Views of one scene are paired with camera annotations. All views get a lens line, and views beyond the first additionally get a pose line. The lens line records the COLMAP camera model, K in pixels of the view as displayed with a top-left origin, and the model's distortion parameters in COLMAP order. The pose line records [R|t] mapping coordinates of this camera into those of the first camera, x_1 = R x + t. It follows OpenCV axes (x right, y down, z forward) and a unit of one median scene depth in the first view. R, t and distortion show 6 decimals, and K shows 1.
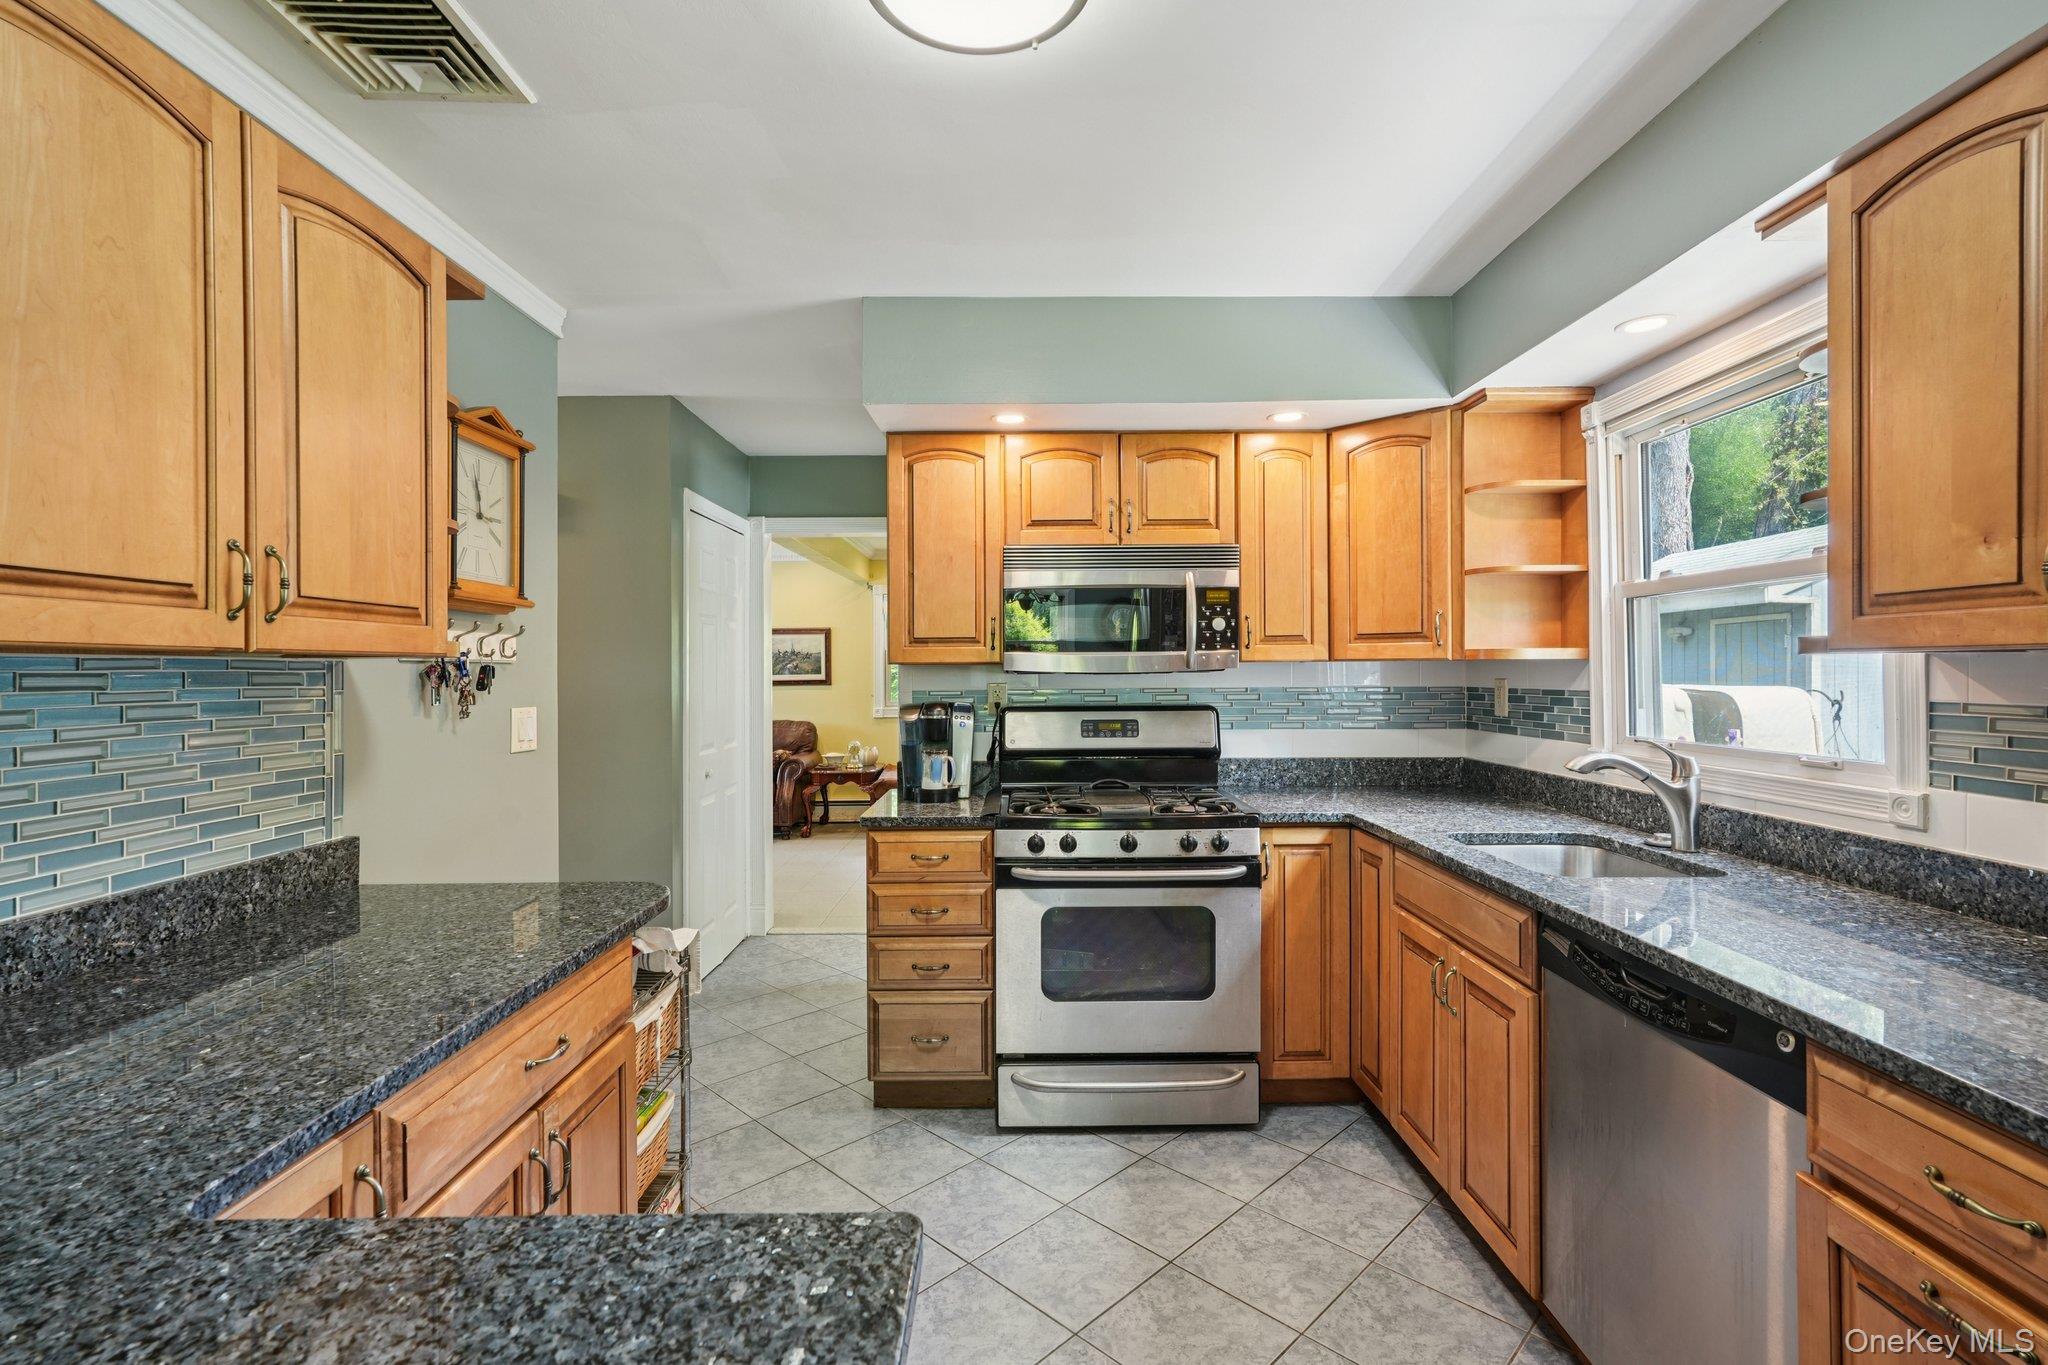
lens RADIAL K [[926.4, 0, 1019.7], [0, 926.4, 673.8], [0, 0, 1]] dist [-0.013996, 0.006824]
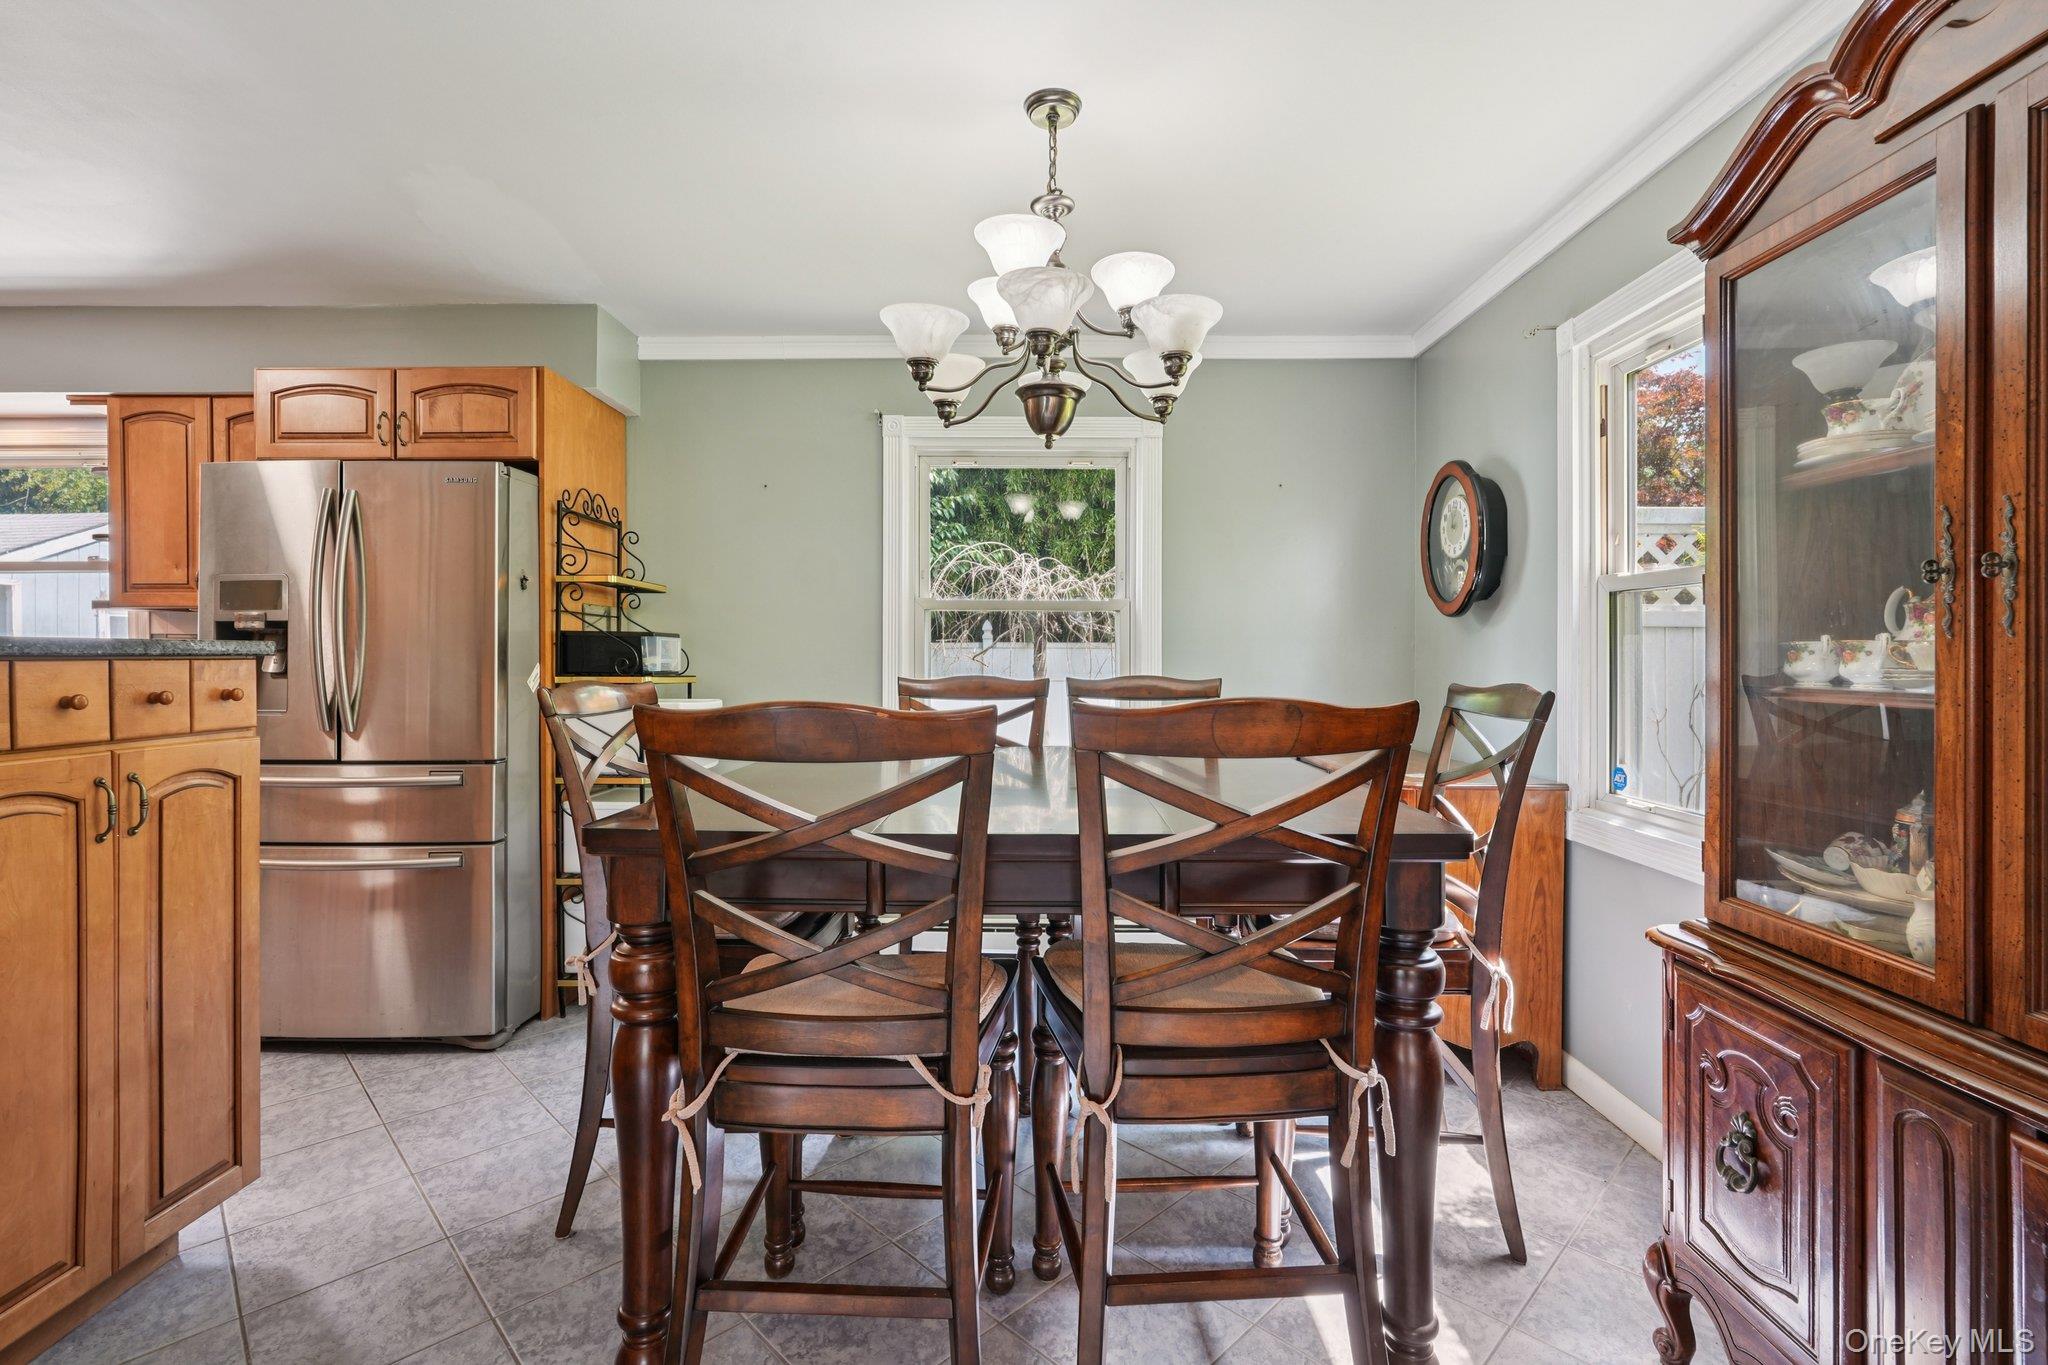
lens RADIAL K [[926.4, 0, 1029.0], [0, 926.4, 666.2], [0, 0, 1]] dist [-0.013996, 0.006824]
pose [[0.000648, -0.004165, 0.999991, -0.760625], [0.004624, 0.999981, 0.004162, 0.067272], [-0.999989, 0.004621, 0.000667, -0.693153]]
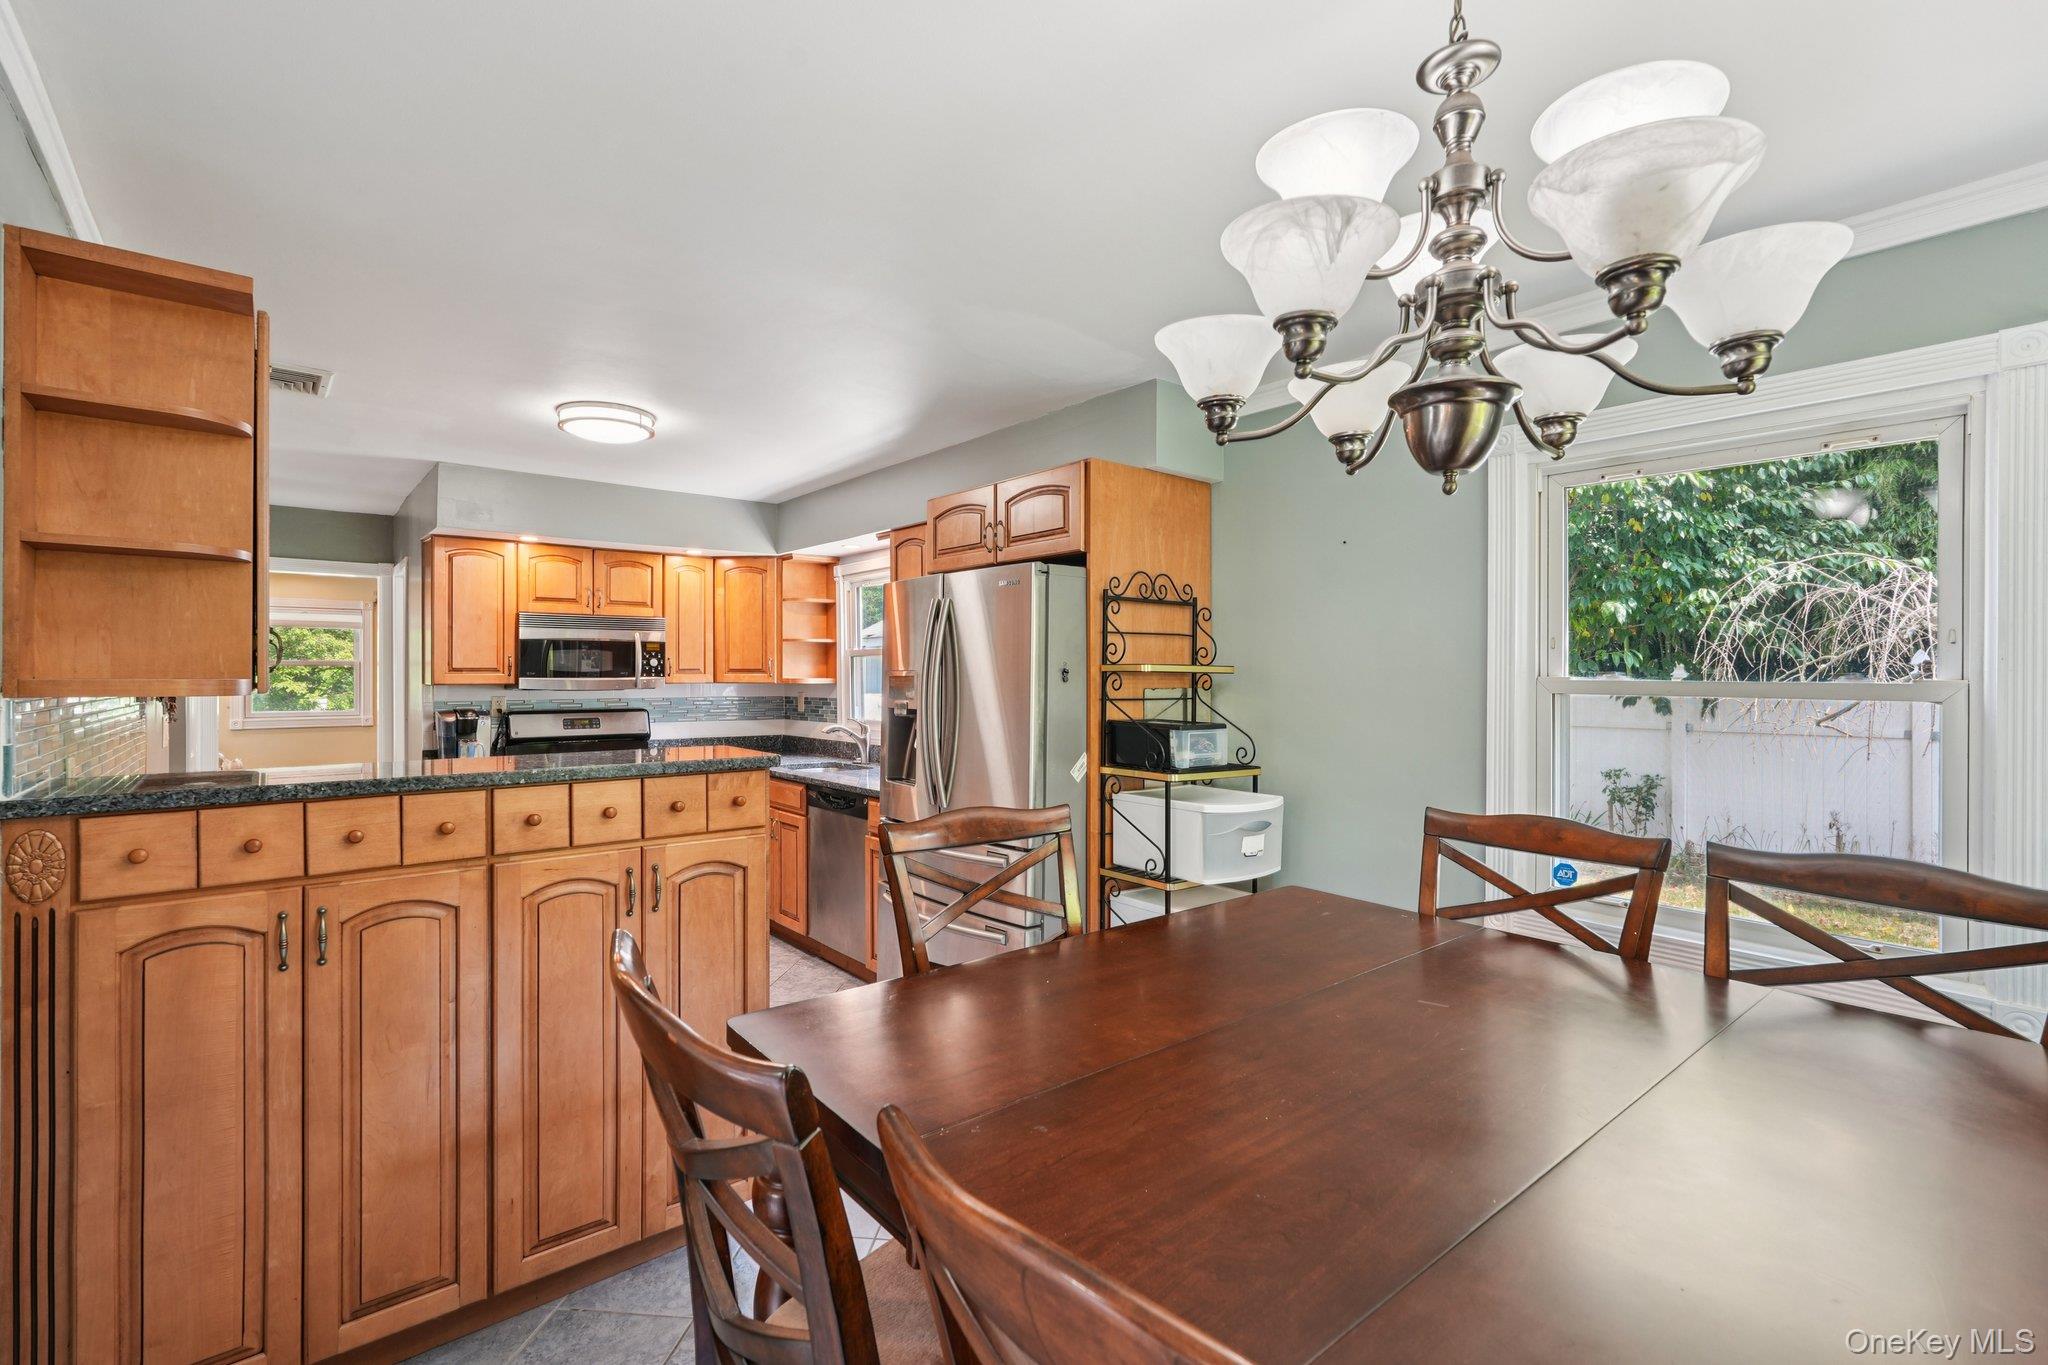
lens RADIAL K [[926.4, 0, 1018.2], [0, 926.4, 672.9], [0, 0, 1]] dist [-0.013996, 0.006824]
pose [[0.773175, 0.007803, 0.634145, -0.417535], [-0.003137, 0.999959, -0.008479, -0.023483], [-0.634185, 0.004567, 0.773168, -0.923179]]
